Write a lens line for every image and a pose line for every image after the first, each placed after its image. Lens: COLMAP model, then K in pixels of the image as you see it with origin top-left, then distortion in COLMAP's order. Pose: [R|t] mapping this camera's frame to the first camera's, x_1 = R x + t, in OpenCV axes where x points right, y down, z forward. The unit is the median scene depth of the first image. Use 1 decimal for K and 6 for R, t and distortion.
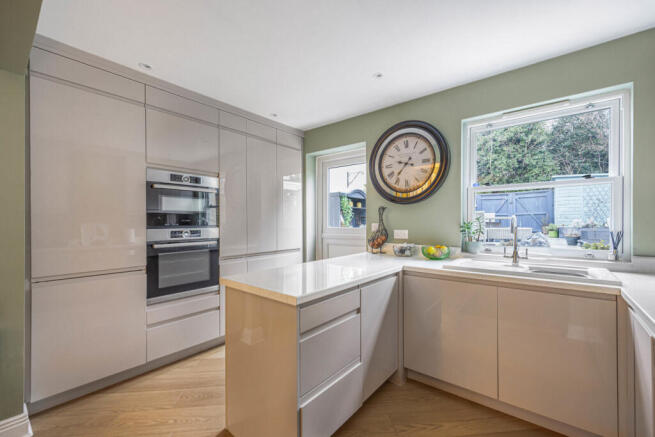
lens RADIAL K [[276.1, 0, 326.7], [0, 276.1, 221.7], [0, 0, 1]] dist [0.010365, -0.000042]
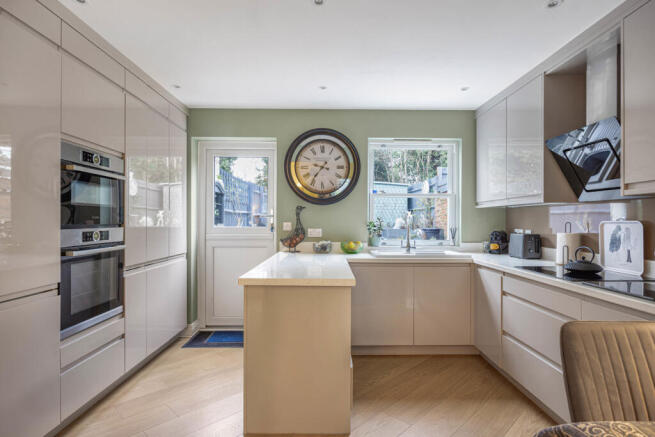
lens RADIAL K [[360.4, 0, 326.9], [0, 360.4, 219.4], [0, 0, 1]] dist [-0.002059, -0.000756]
pose [[0.766378, 0.008740, 0.642330, -0.601568], [-0.004896, 0.999958, -0.007766, 0.005141], [-0.642371, 0.002807, 0.766389, -0.090614]]
